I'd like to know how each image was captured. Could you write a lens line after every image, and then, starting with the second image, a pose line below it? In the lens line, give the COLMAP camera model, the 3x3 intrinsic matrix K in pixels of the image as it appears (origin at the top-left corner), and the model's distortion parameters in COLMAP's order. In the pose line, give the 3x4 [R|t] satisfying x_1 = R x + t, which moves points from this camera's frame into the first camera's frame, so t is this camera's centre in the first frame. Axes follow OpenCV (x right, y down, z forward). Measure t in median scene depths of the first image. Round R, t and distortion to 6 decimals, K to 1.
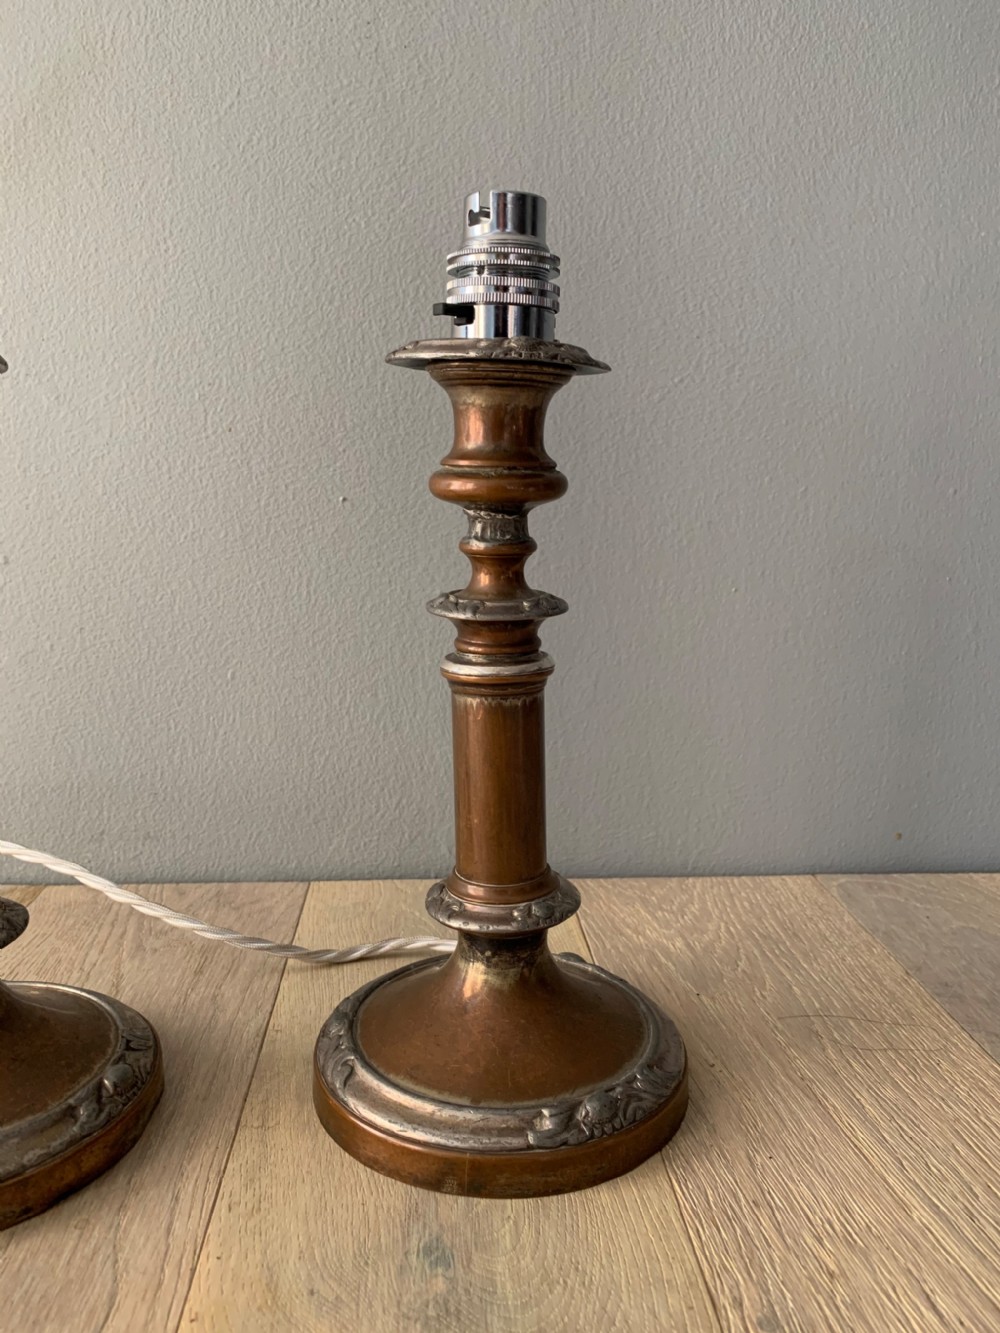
lens RADIAL K [[1038.6, 0, 503.1], [0, 1038.6, 660.8], [0, 0, 1]] dist [0.000674, -0.000278]
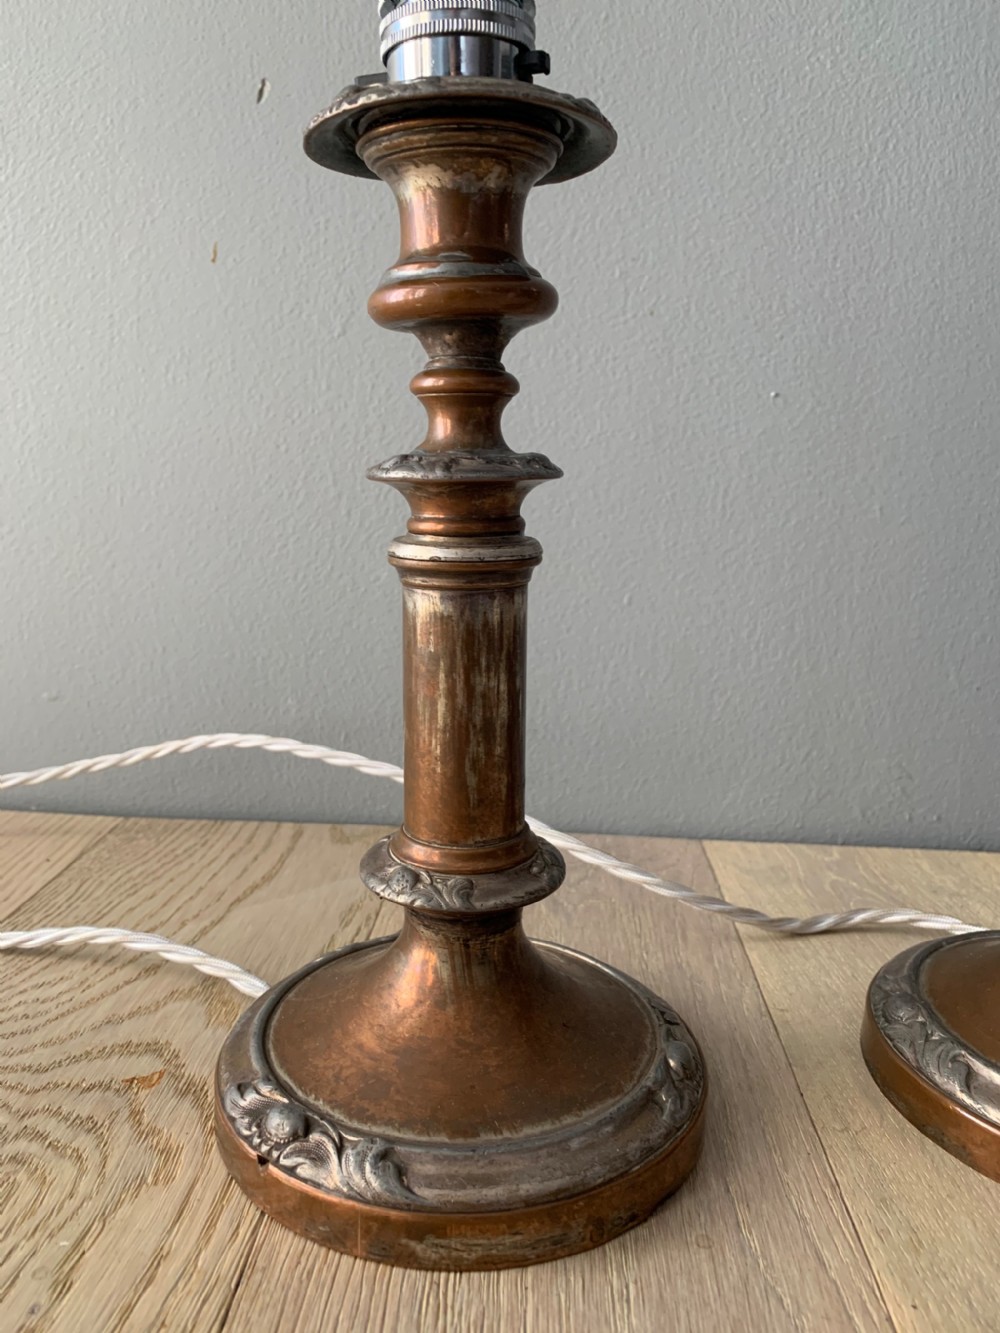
lens RADIAL K [[1042.4, 0, 504.1], [0, 1042.4, 663.7], [0, 0, 1]] dist [-0.006940, 0.007665]
pose [[0.992804, 0.032329, -0.115301, -0.307216], [-0.029775, 0.999273, 0.023806, 0.057613], [0.115987, -0.020201, 0.993045, 0.133024]]
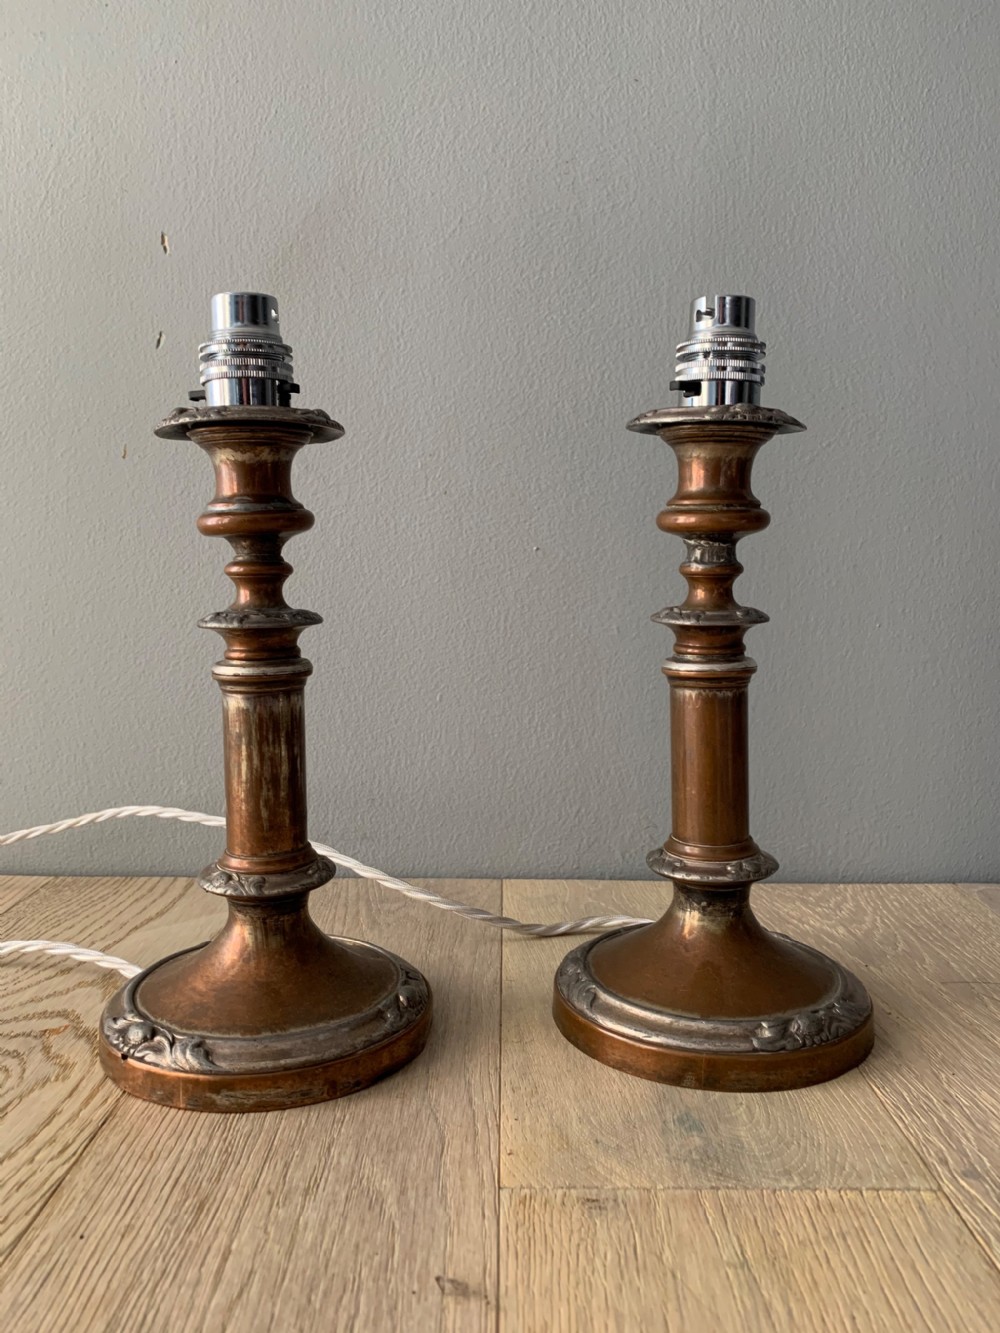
lens RADIAL K [[1035.3, 0, 501.9], [0, 1035.3, 660.6], [0, 0, 1]] dist [0.001119, 0.000814]
pose [[0.997167, -0.000323, -0.075220, -0.120614], [-0.005537, 0.996963, -0.077678, 0.071468], [0.075017, 0.077875, 0.994137, -0.183681]]
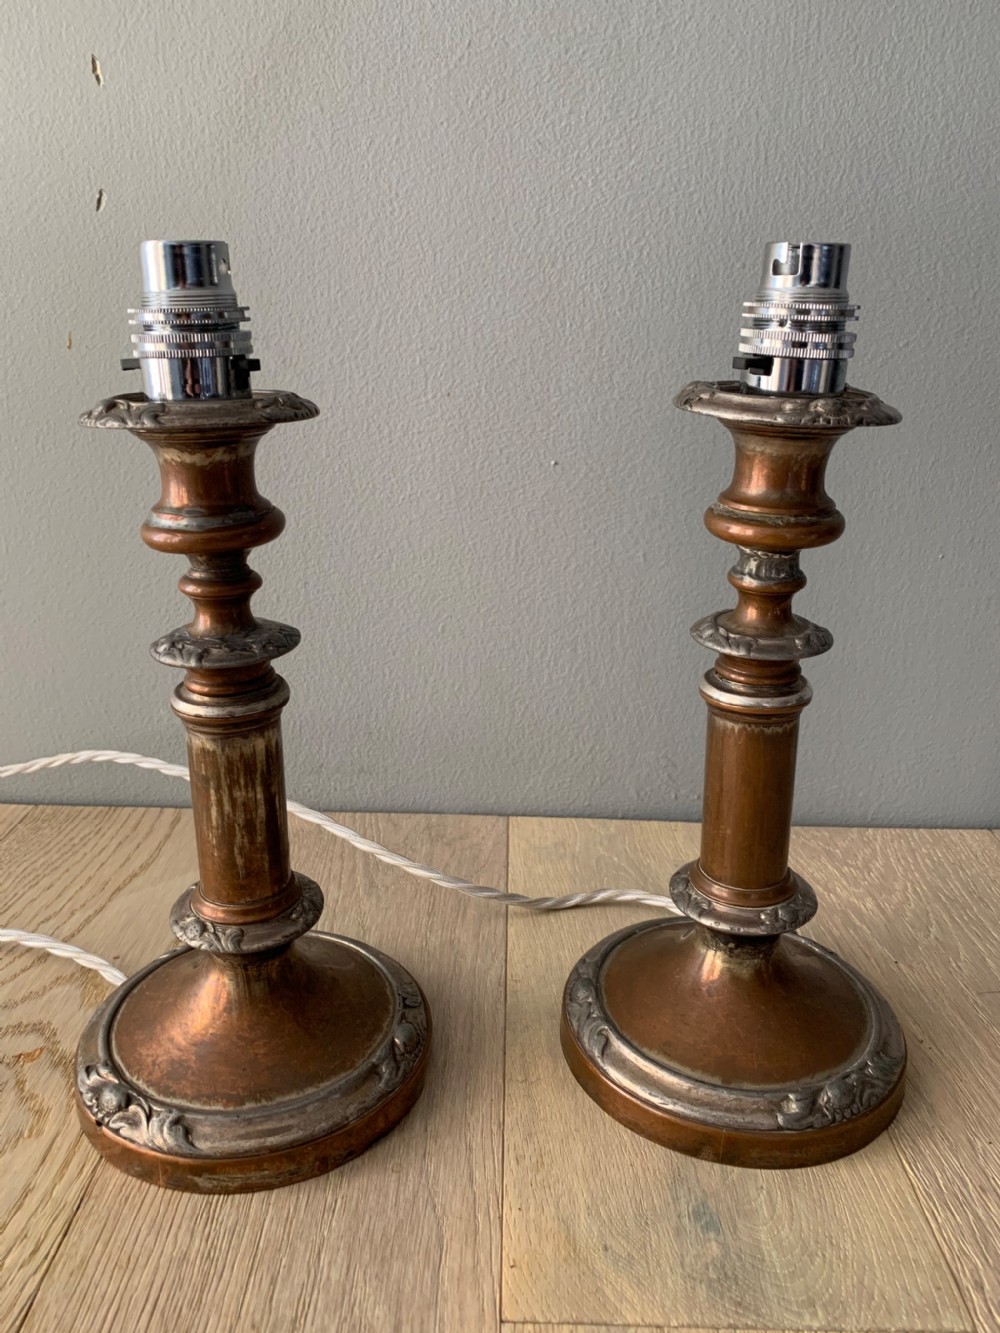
lens RADIAL K [[1037.3, 0, 498.9], [0, 1037.3, 664.0], [0, 0, 1]] dist [-0.001454, 0.004068]
pose [[0.996160, 0.033154, -0.081034, -0.136886], [-0.020090, 0.987394, 0.157004, -0.135676], [0.085218, -0.154773, 0.984268, -0.040366]]
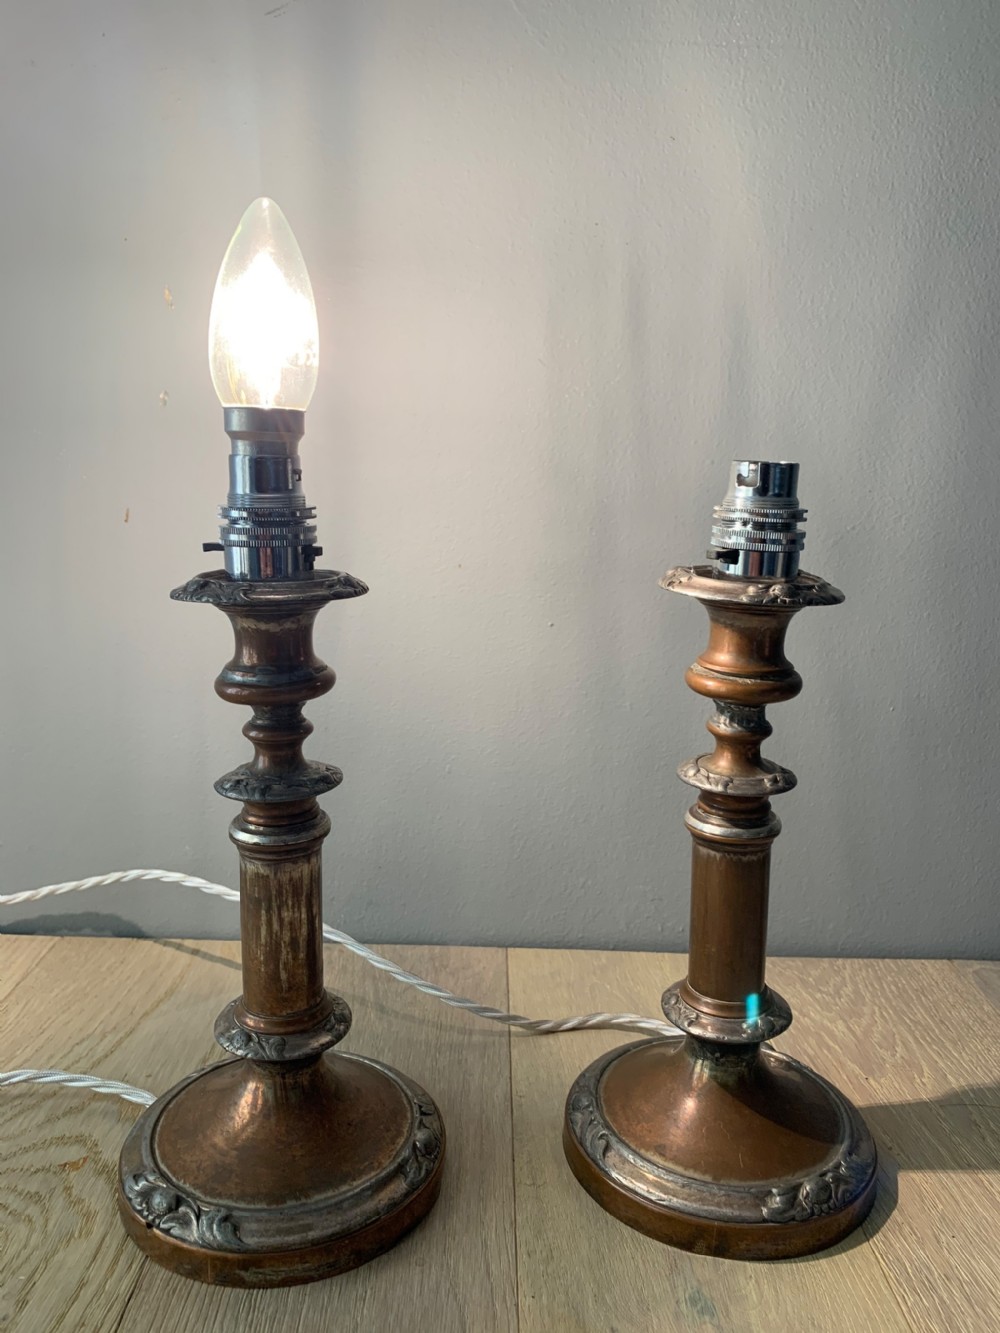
lens RADIAL K [[1036.7, 0, 504.8], [0, 1036.7, 667.2], [0, 0, 1]] dist [-0.010203, 0.013580]
pose [[0.998033, 0.029847, -0.055123, -0.160907], [-0.028844, 0.999405, 0.018899, -0.146250], [0.055655, -0.017272, 0.998301, -0.174459]]
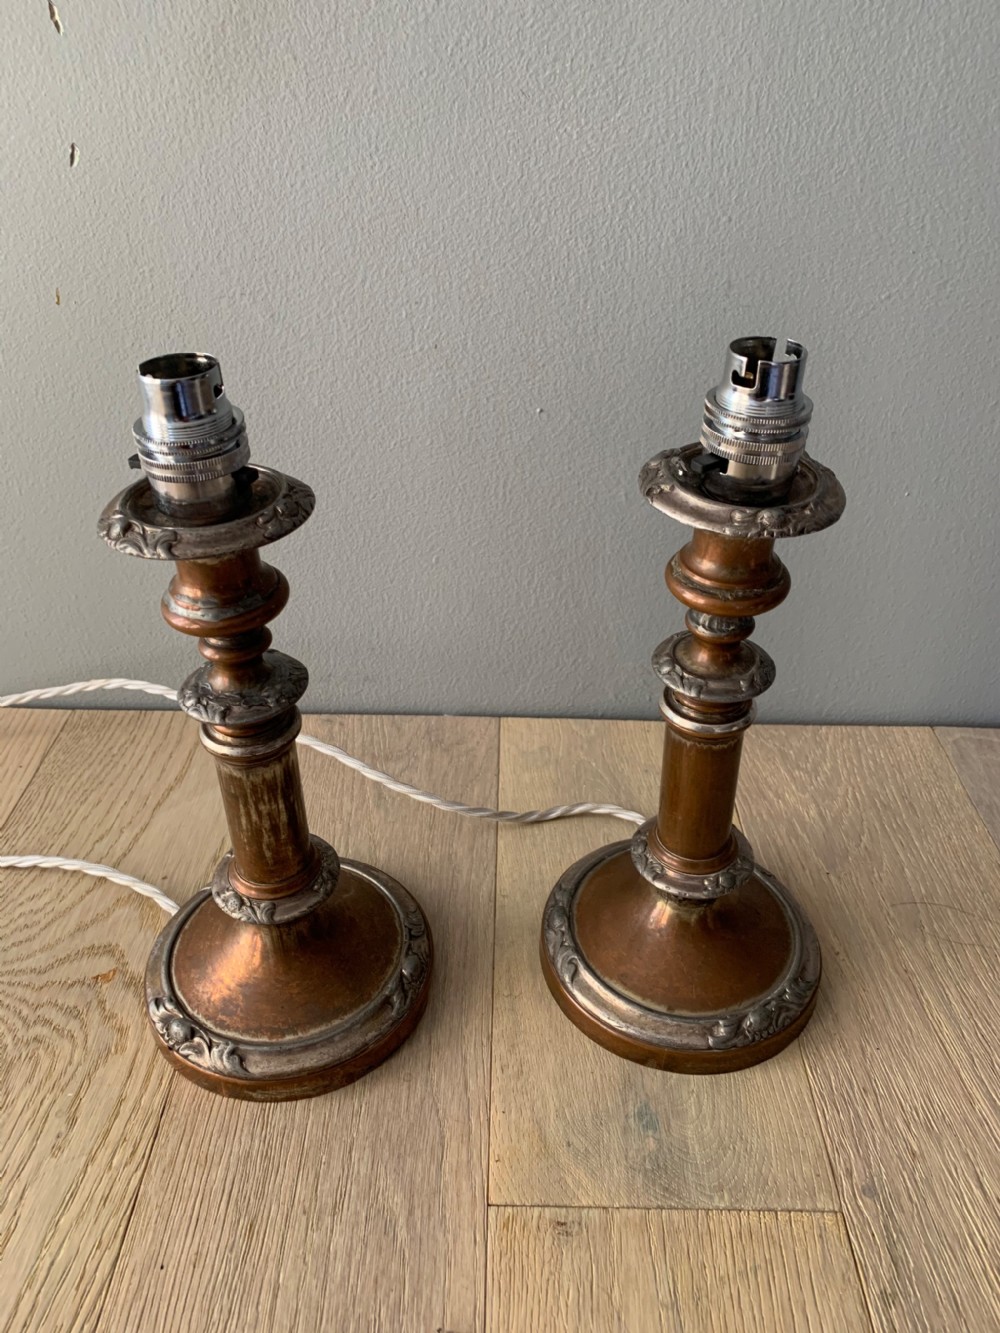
lens RADIAL K [[1032.4, 0, 503.0], [0, 1032.4, 667.7], [0, 0, 1]] dist [0.001380, 0.001950]
pose [[0.996475, 0.045286, -0.070624, -0.121254], [-0.012208, 0.911111, 0.411981, -0.396163], [0.083003, -0.409666, 0.908451, -0.067817]]
